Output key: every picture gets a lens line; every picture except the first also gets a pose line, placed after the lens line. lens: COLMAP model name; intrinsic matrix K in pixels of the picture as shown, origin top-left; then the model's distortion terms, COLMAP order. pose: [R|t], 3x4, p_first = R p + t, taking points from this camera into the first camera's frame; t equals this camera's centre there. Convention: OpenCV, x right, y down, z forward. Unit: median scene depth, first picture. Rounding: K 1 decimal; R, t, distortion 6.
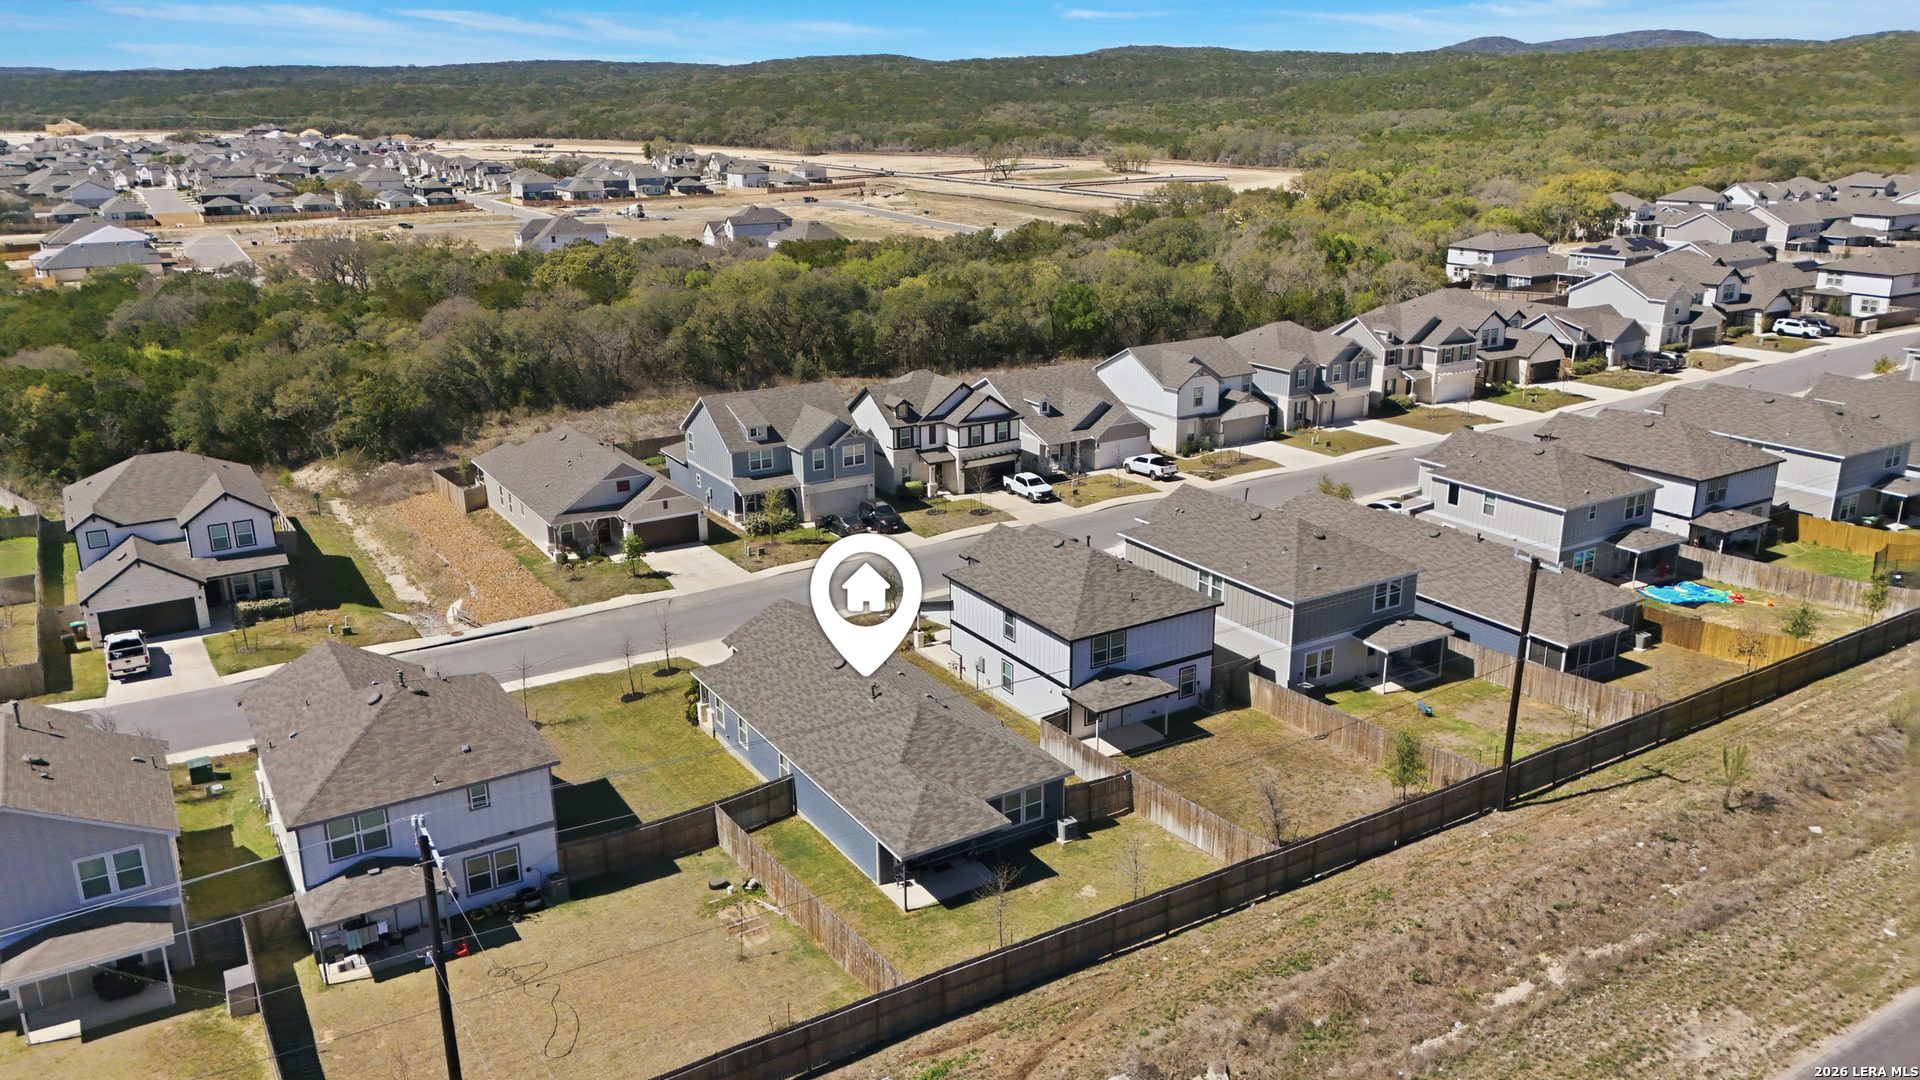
lens RADIAL K [[1411.4, 0, 968.0], [0, 1411.4, 551.2], [0, 0, 1]] dist [0.063469, -0.053399]
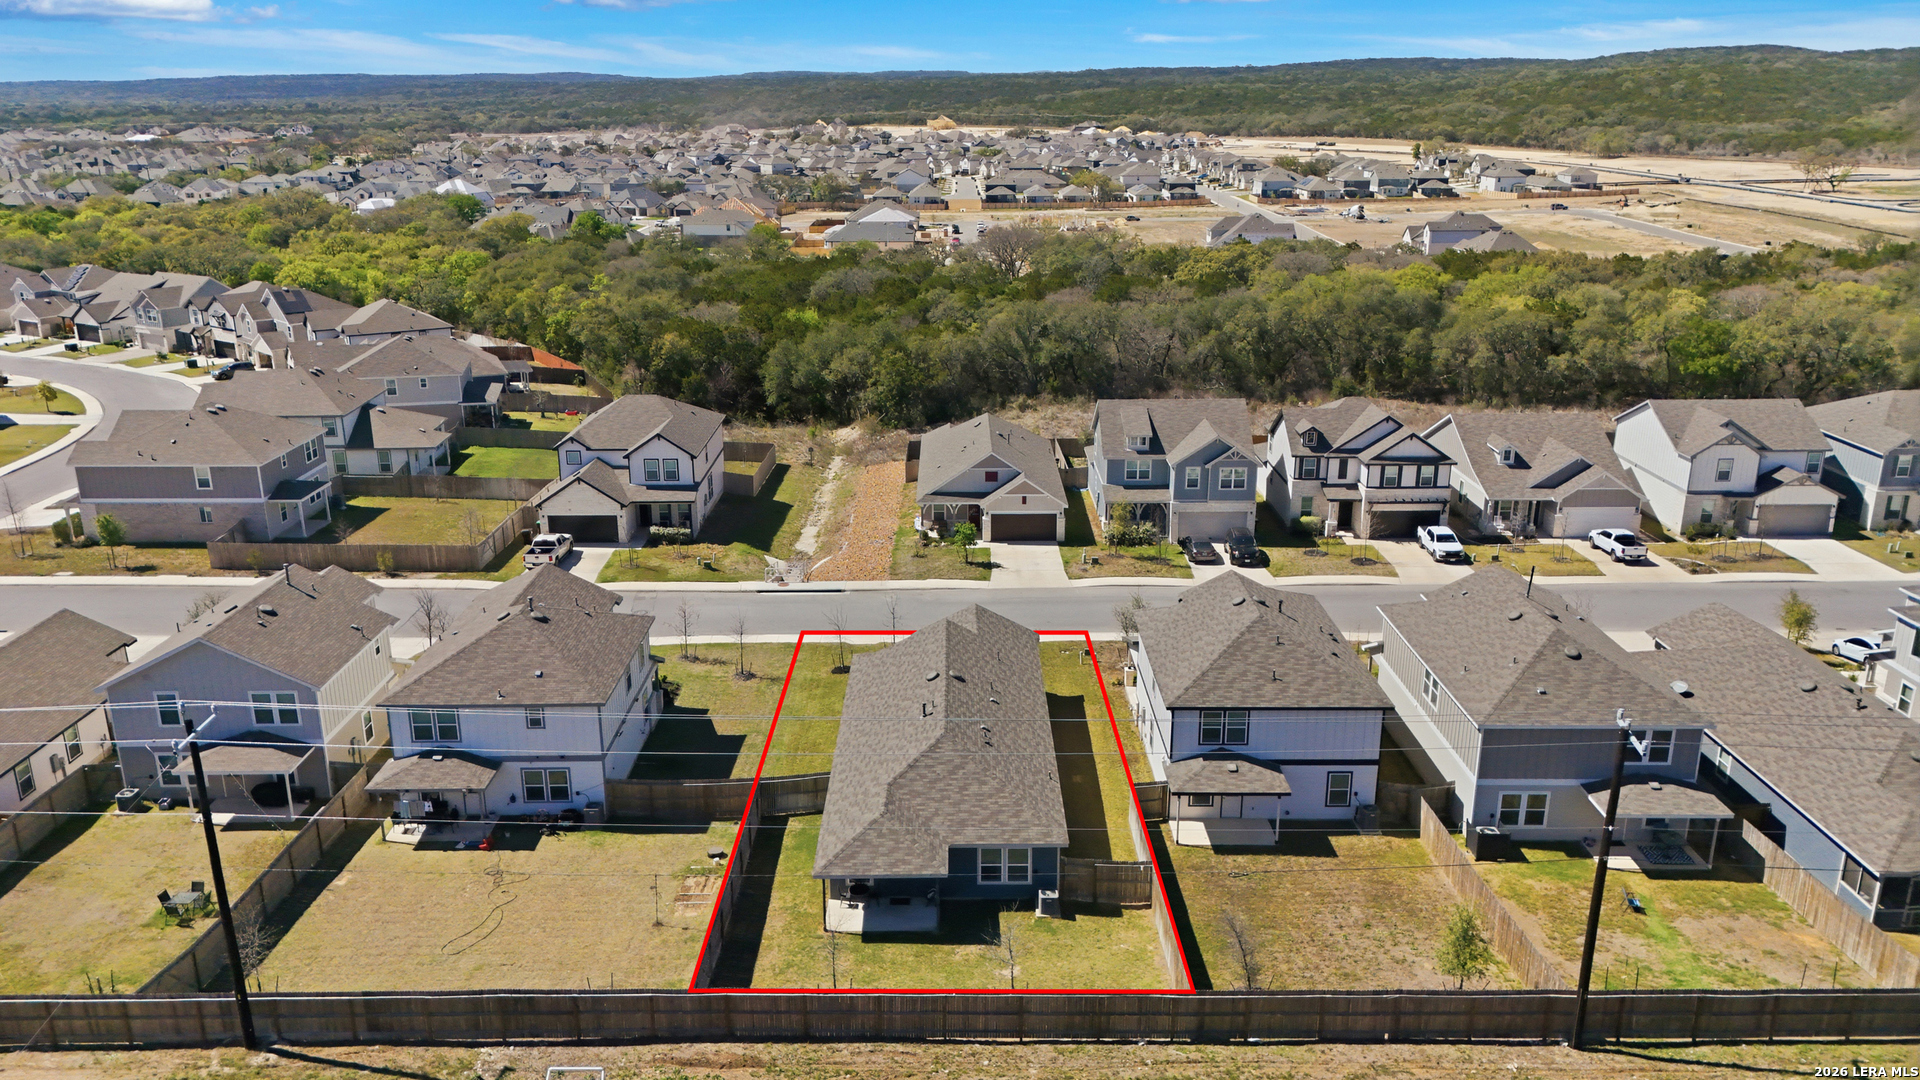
lens RADIAL K [[1411.4, 0, 955.4], [0, 1411.4, 539.6], [0, 0, 1]] dist [0.063469, -0.053399]
pose [[0.850614, 0.163416, -0.499750, 0.231844], [-0.166468, 0.985282, 0.038840, -0.032355], [0.498742, 0.050154, 0.865298, 0.085306]]
